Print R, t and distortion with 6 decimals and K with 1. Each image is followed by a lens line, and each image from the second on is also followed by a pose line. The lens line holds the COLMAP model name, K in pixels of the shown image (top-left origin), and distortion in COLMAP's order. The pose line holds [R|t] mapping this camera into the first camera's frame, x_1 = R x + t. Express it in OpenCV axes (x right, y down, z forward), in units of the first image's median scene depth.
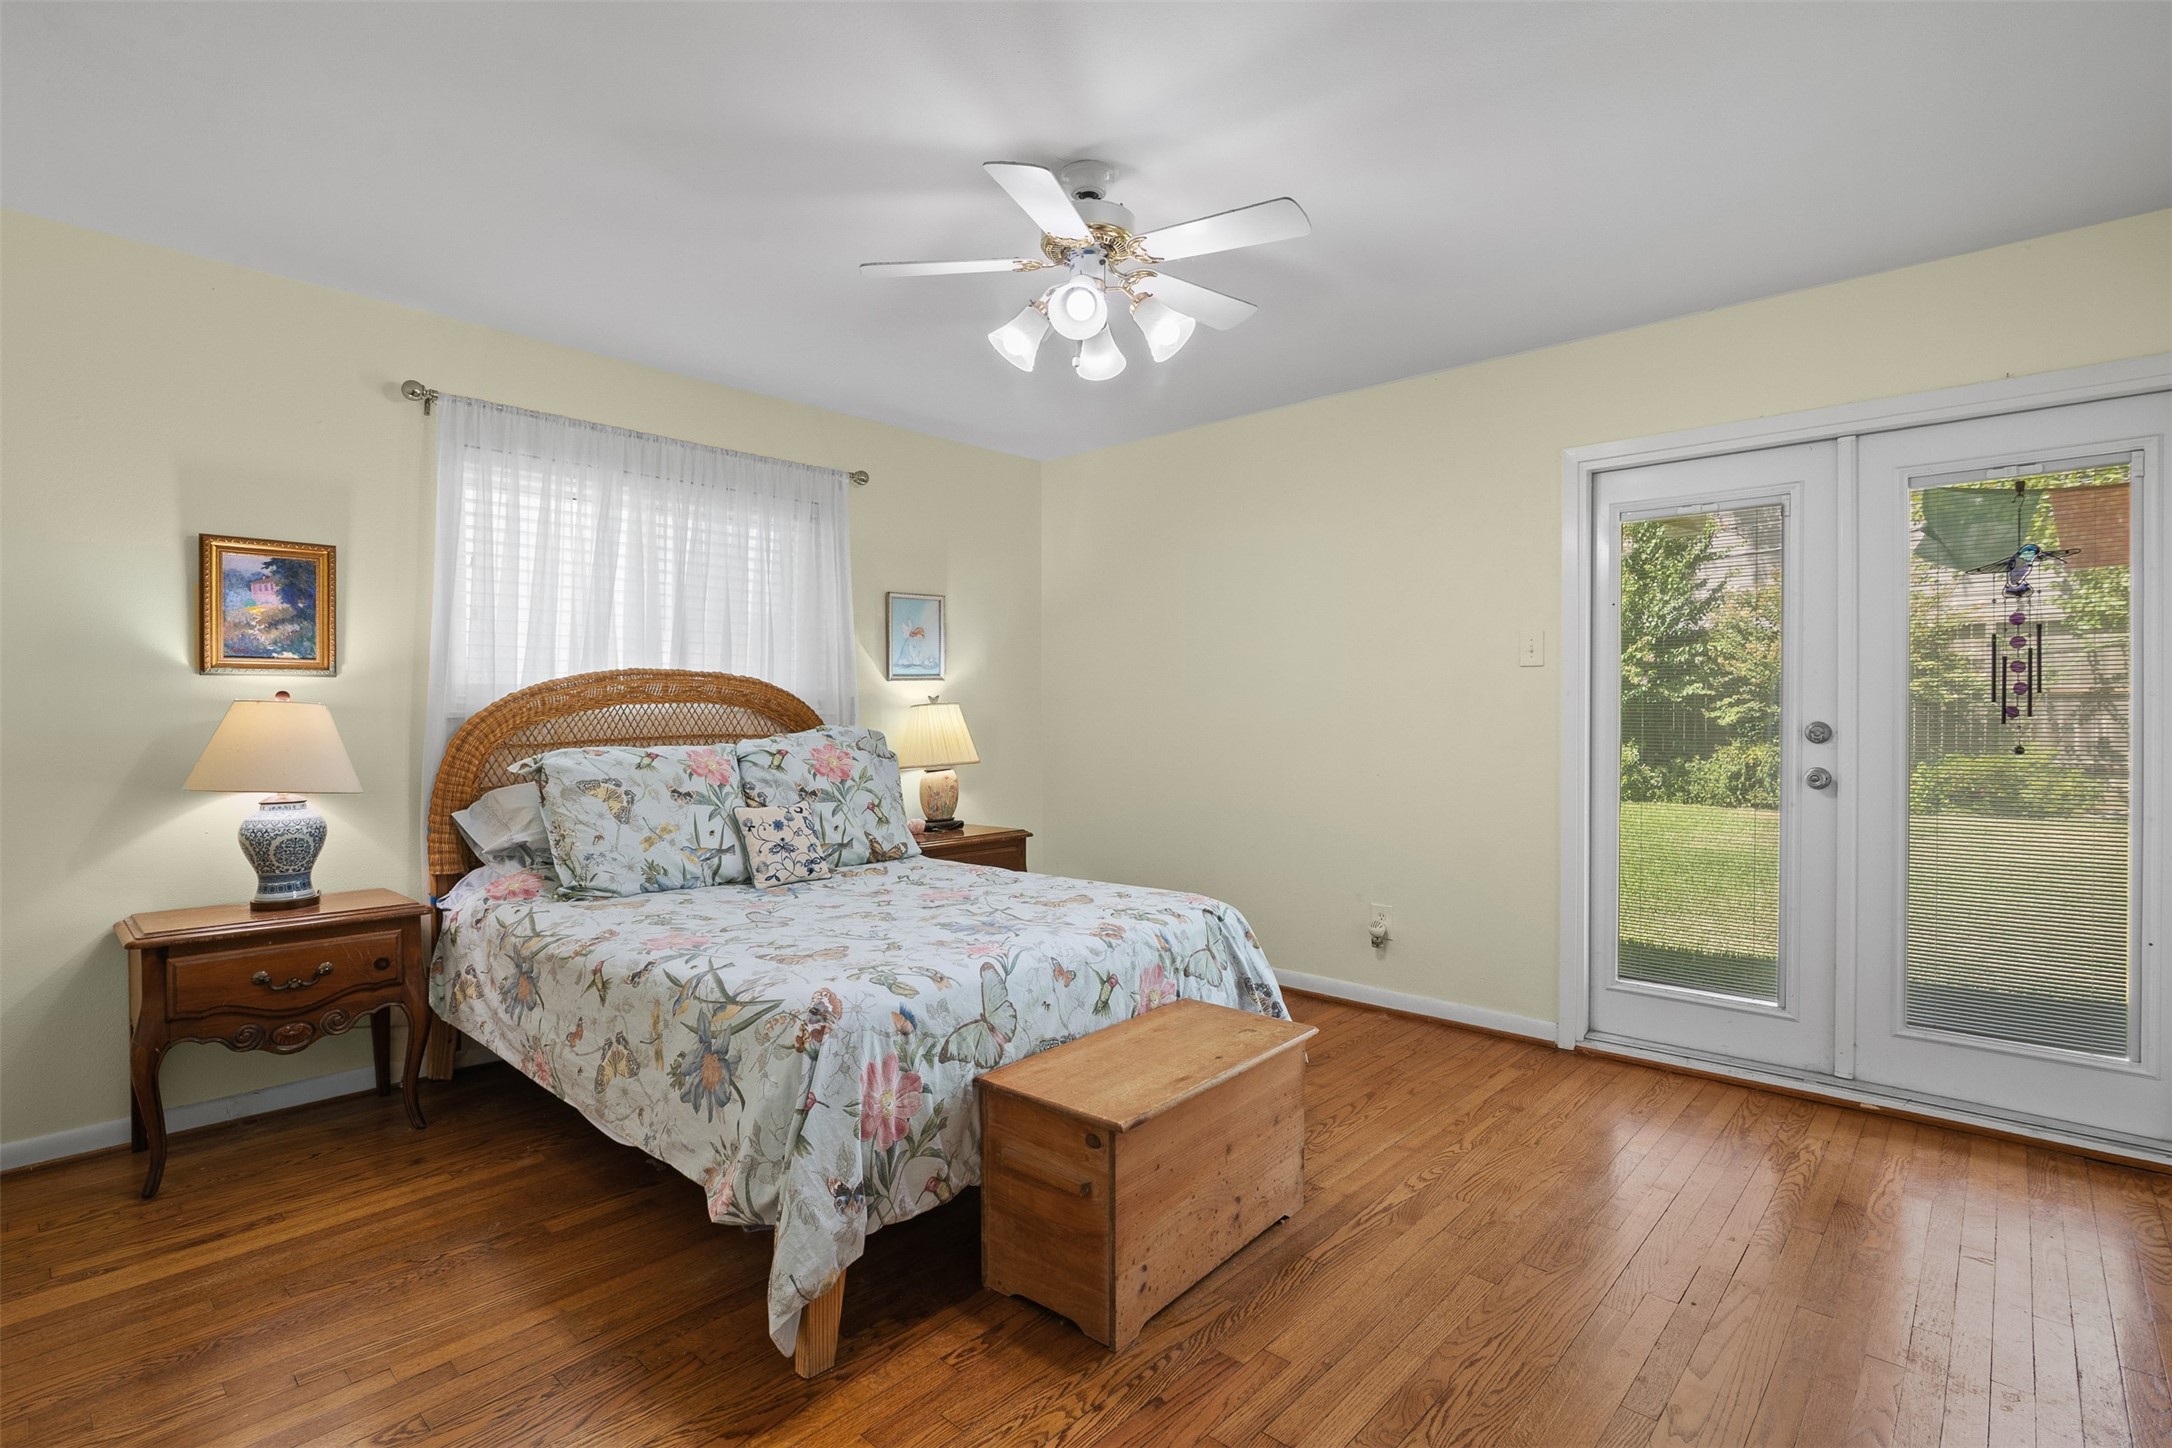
lens RADIAL K [[996.6, 0, 1078.9], [0, 996.6, 712.7], [0, 0, 1]] dist [-0.018978, 0.000008]
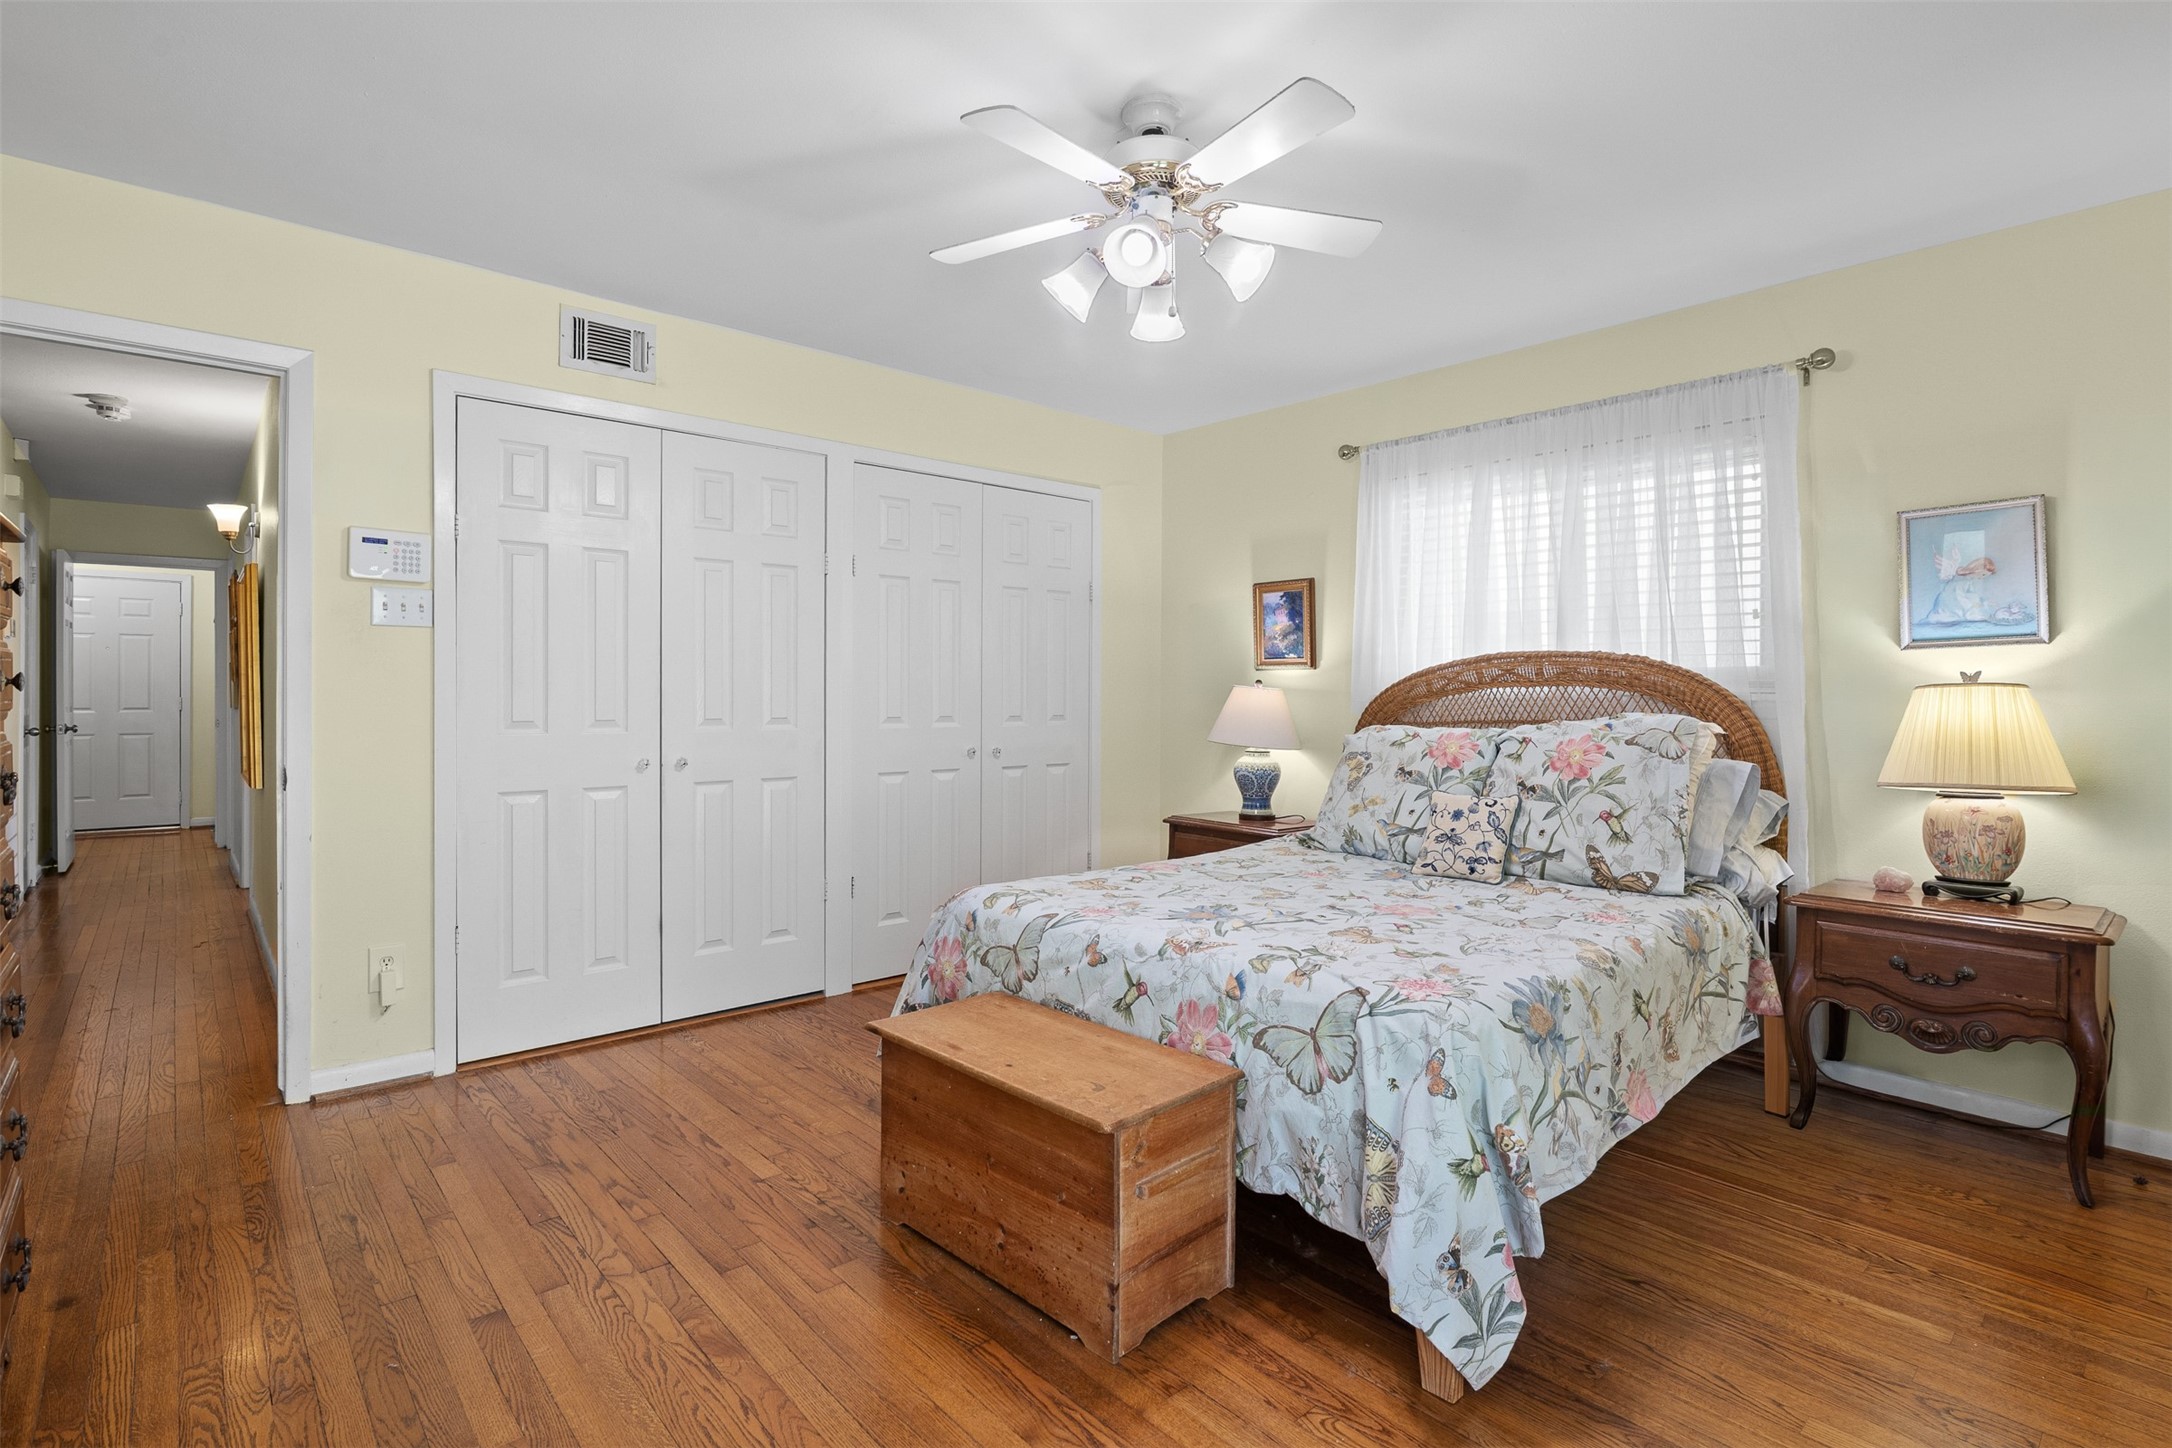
lens RADIAL K [[996.6, 0, 1078.8], [0, 996.6, 703.0], [0, 0, 1]] dist [-0.018978, 0.000008]
pose [[-0.062082, 0.009890, -0.998022, 0.655599], [-0.008500, 0.999909, 0.010437, 0.000361], [0.998035, 0.009131, -0.061993, 0.696336]]
